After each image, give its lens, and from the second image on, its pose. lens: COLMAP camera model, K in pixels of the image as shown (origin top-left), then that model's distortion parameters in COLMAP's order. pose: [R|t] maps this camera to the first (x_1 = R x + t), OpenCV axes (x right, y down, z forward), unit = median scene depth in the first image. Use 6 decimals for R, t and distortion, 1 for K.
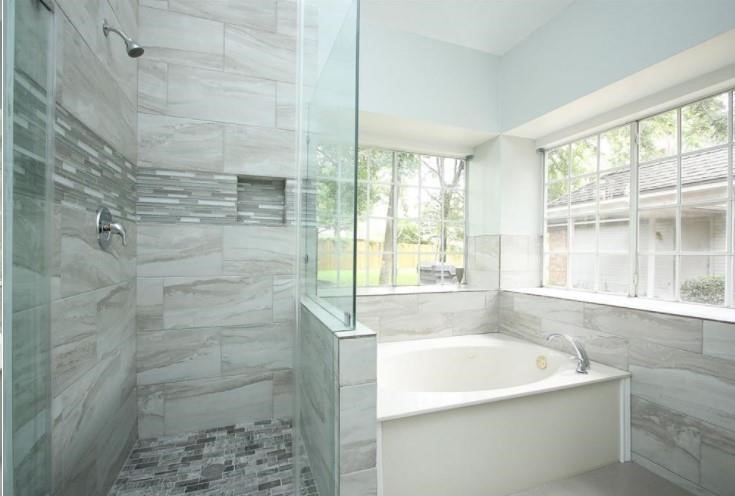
lens RADIAL K [[339.9, 0, 371.1], [0, 339.9, 254.5], [0, 0, 1]] dist [-0.010285, 0.000240]
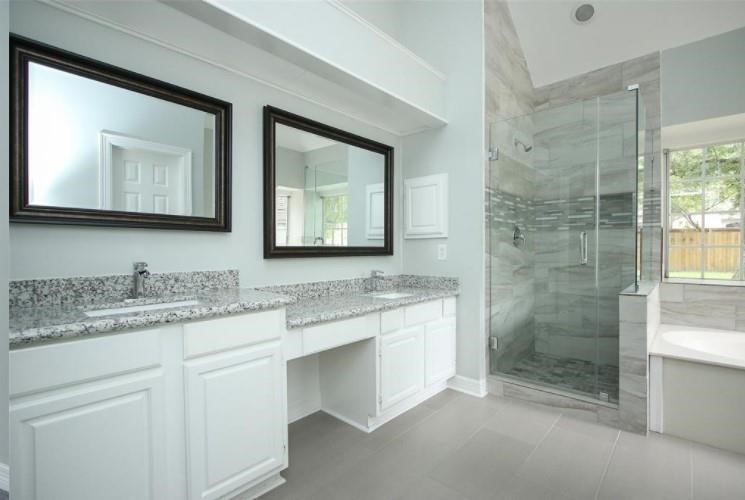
lens RADIAL K [[344.5, 0, 375.4], [0, 344.5, 253.3], [0, 0, 1]] dist [-0.010285, 0.000240]
pose [[0.432461, -0.001619, -0.901651, 0.630029], [0.000983, 0.999999, -0.001324, 0.022817], [0.901652, -0.000314, 0.432462, -0.597382]]
